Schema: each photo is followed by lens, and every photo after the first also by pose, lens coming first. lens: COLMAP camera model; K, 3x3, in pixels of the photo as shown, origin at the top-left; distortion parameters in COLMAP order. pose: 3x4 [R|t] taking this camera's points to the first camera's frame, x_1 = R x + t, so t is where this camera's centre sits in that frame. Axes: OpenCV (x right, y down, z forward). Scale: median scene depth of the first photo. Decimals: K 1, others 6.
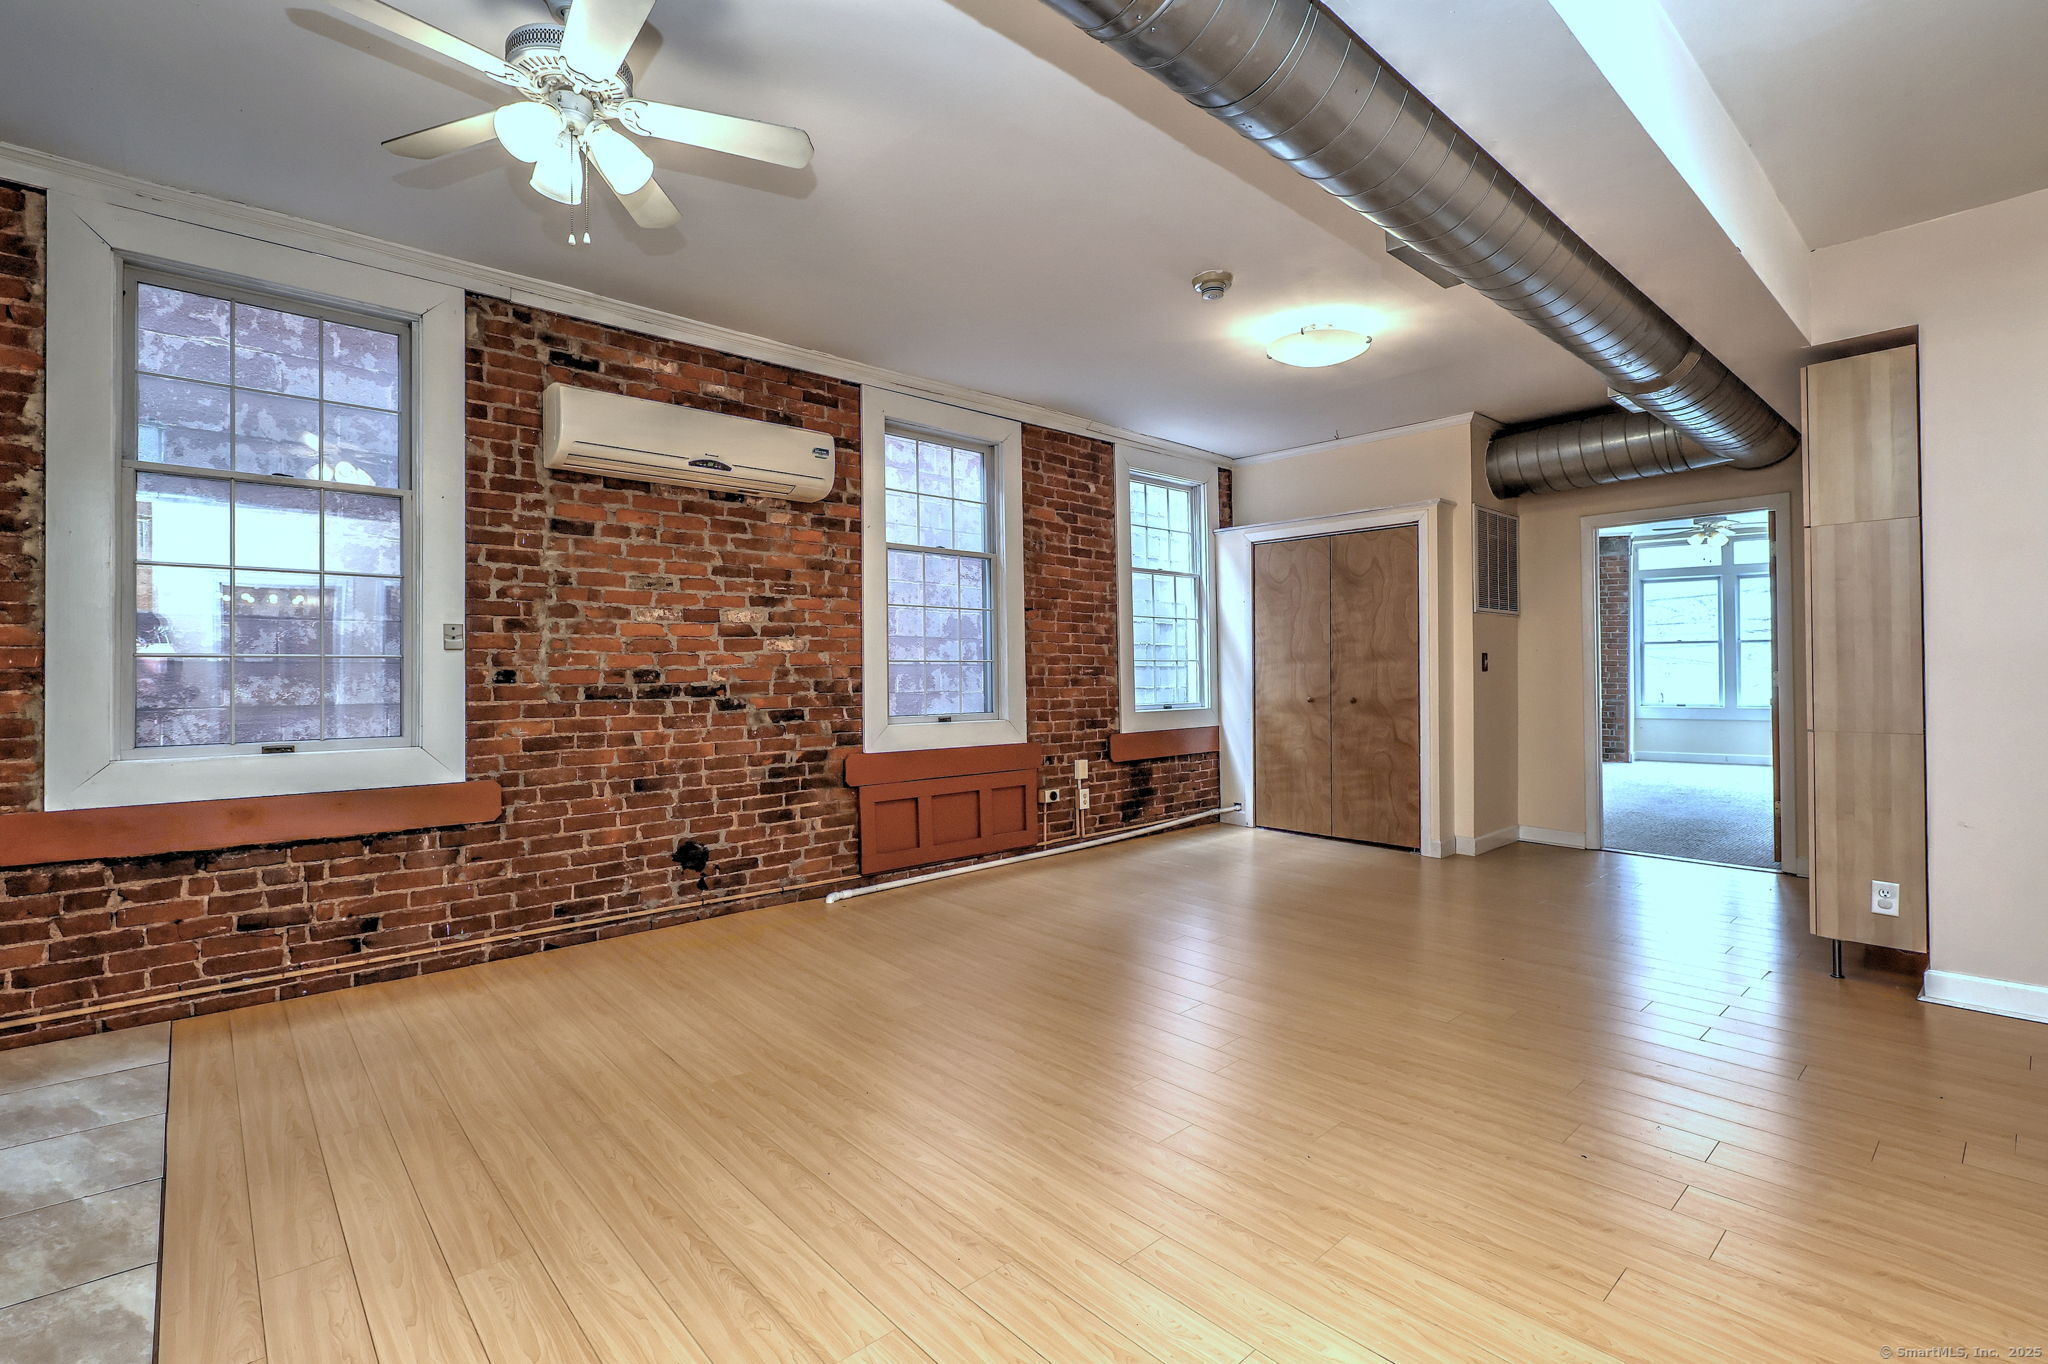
lens RADIAL K [[920.5, 0, 1045.2], [0, 920.5, 666.9], [0, 0, 1]] dist [-0.004714, 0.003571]
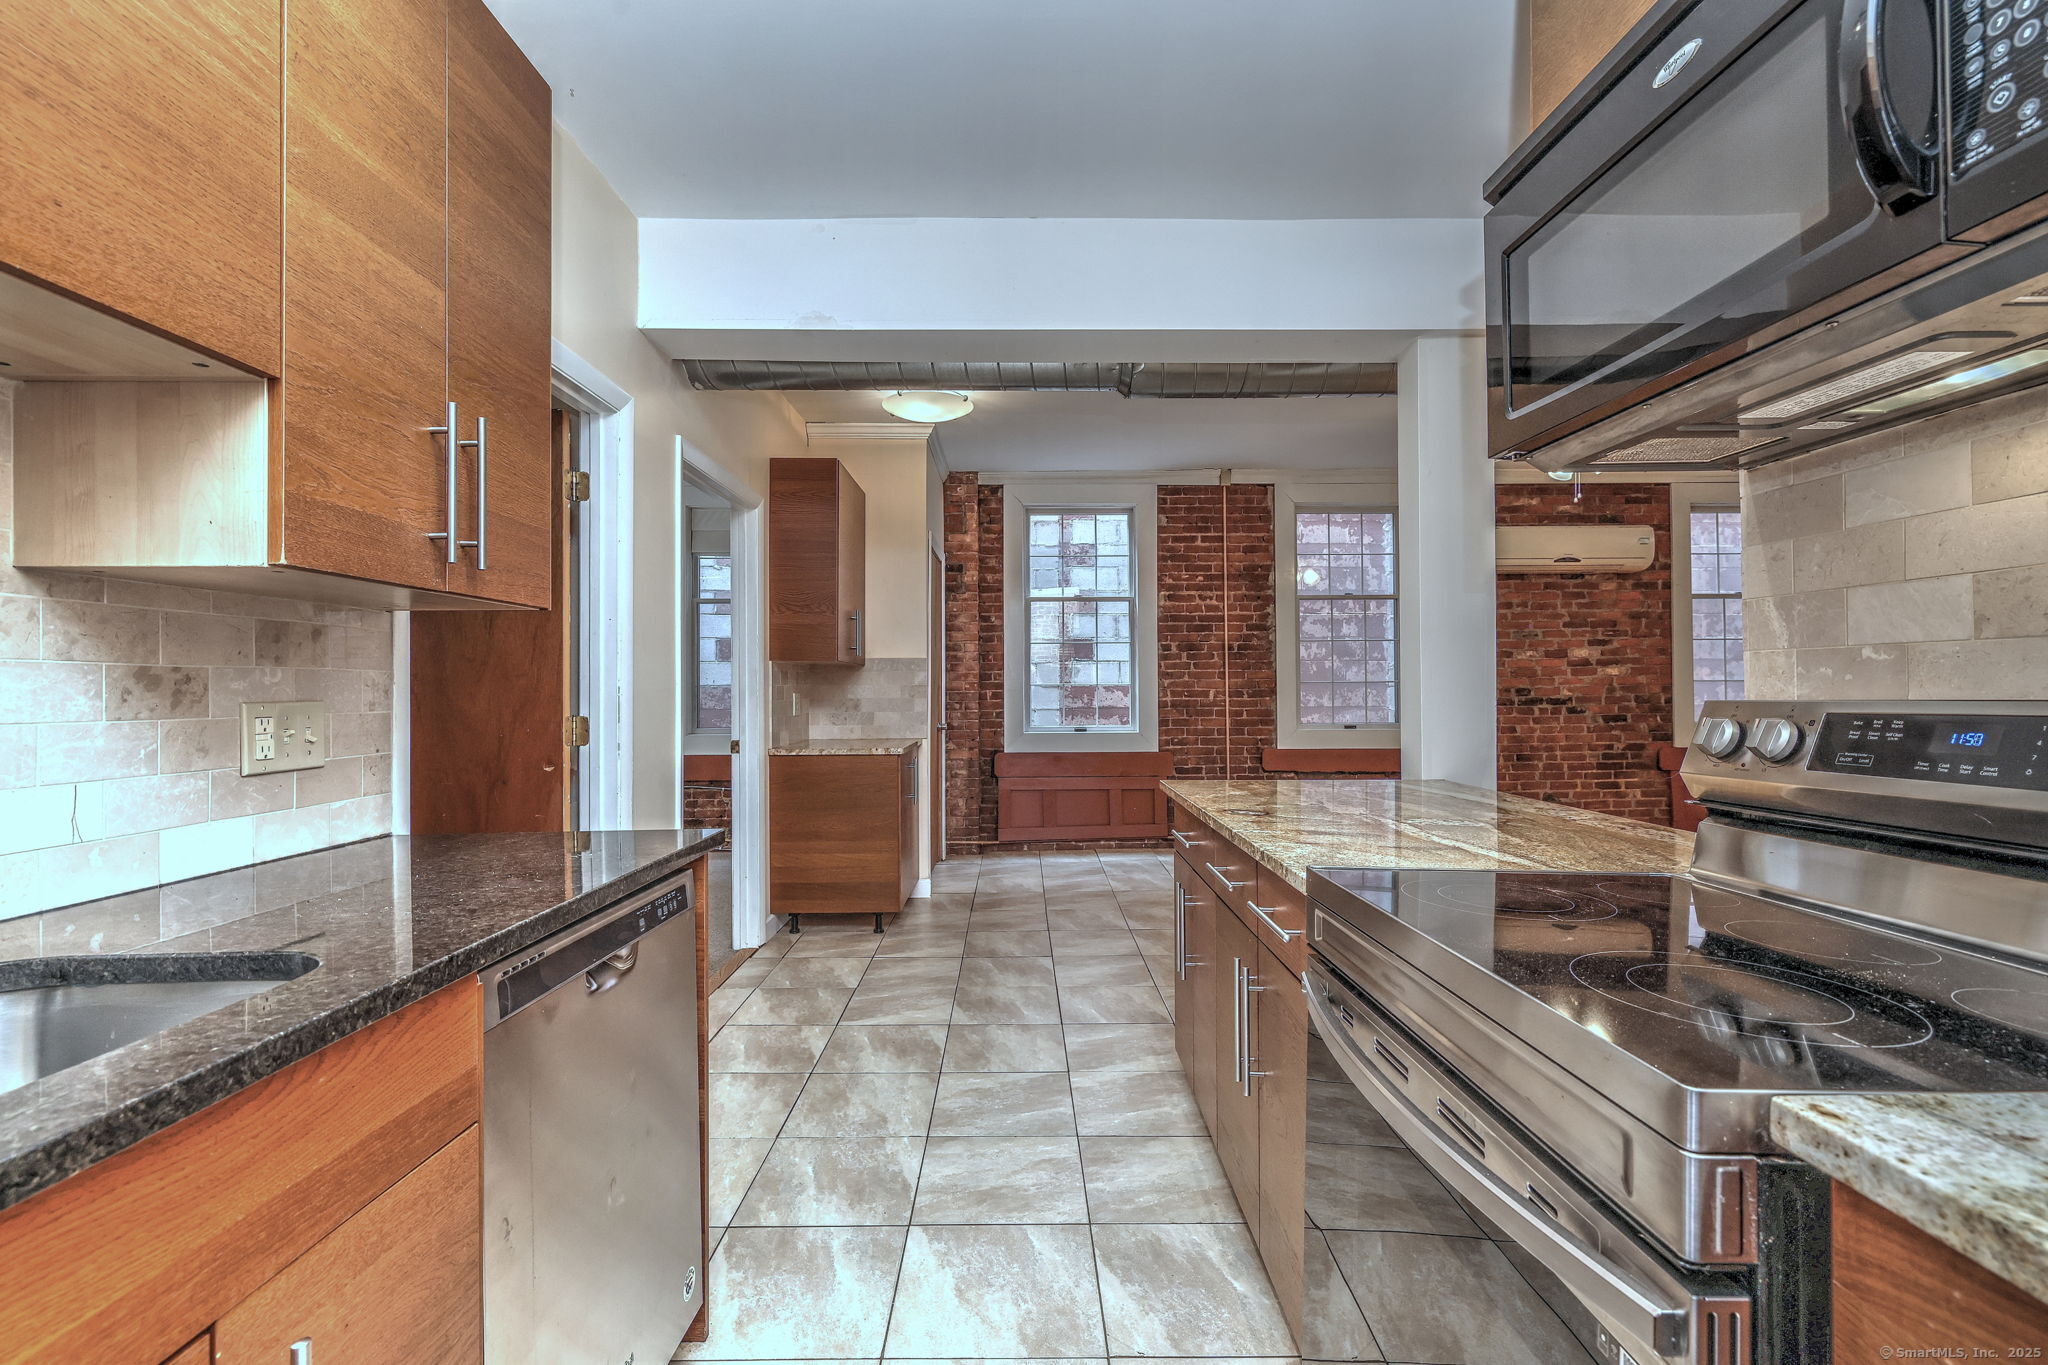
lens RADIAL K [[885.7, 0, 1026.0], [0, 885.7, 683.0], [0, 0, 1]] dist [0.001280, -0.000444]
pose [[0.743393, -0.001839, -0.668852, -0.031044], [0.005160, 0.999982, 0.002985, -0.013945], [0.668834, -0.005670, 0.743390, -0.718713]]
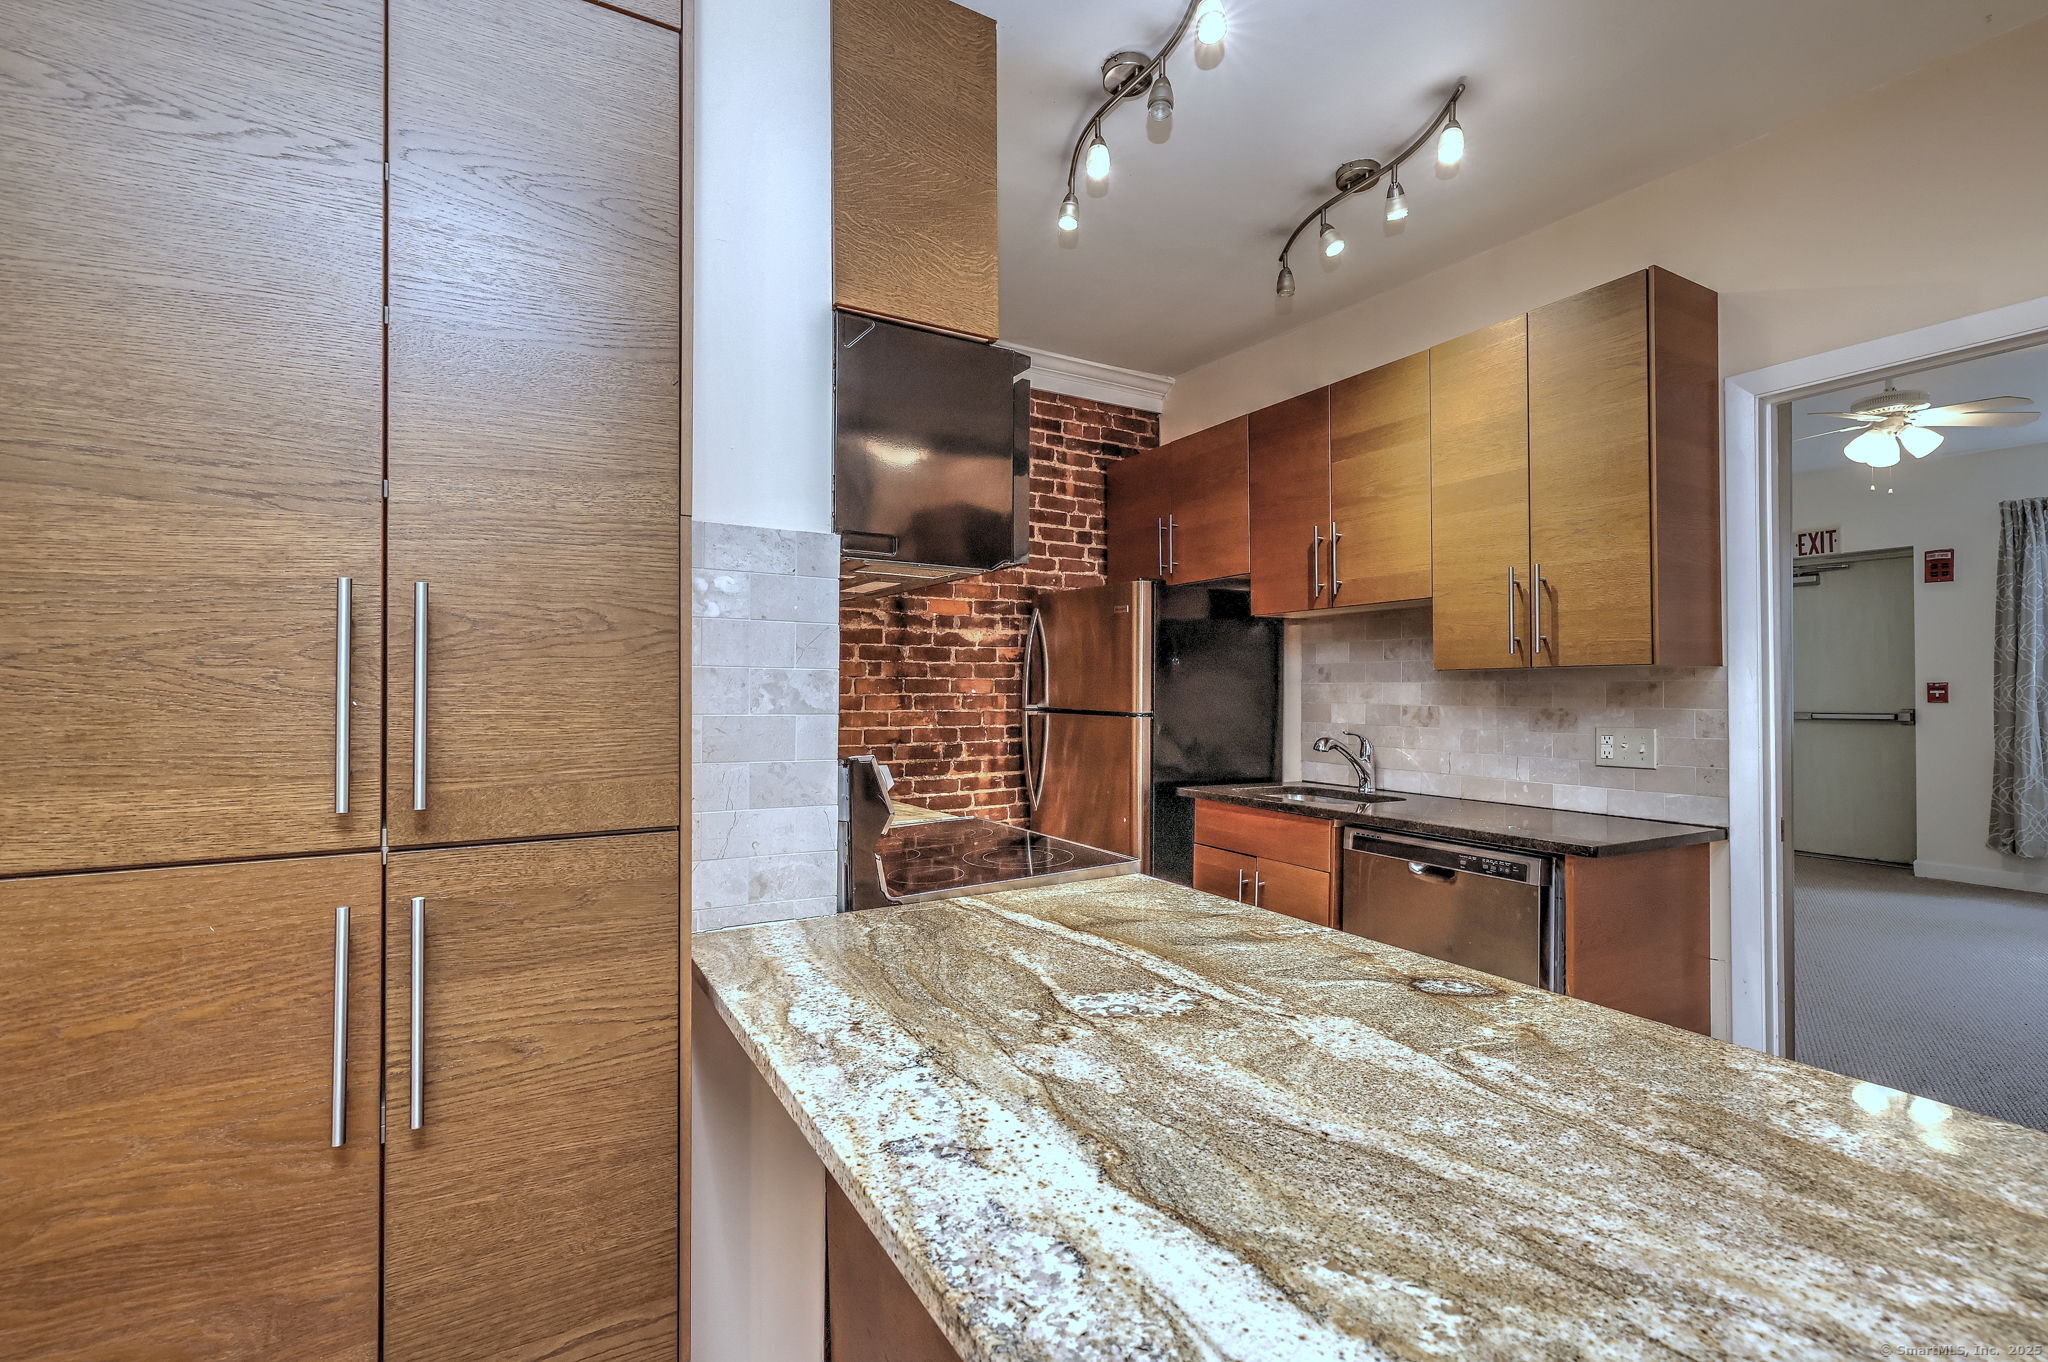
lens RADIAL K [[920.5, 0, 1007.6], [0, 920.5, 690.6], [0, 0, 1]] dist [-0.004714, 0.003571]
pose [[-0.977575, 0.010164, 0.210343, -0.189947], [0.007589, 0.999886, -0.013046, -0.026657], [-0.210451, -0.011157, -0.977541, 0.008270]]
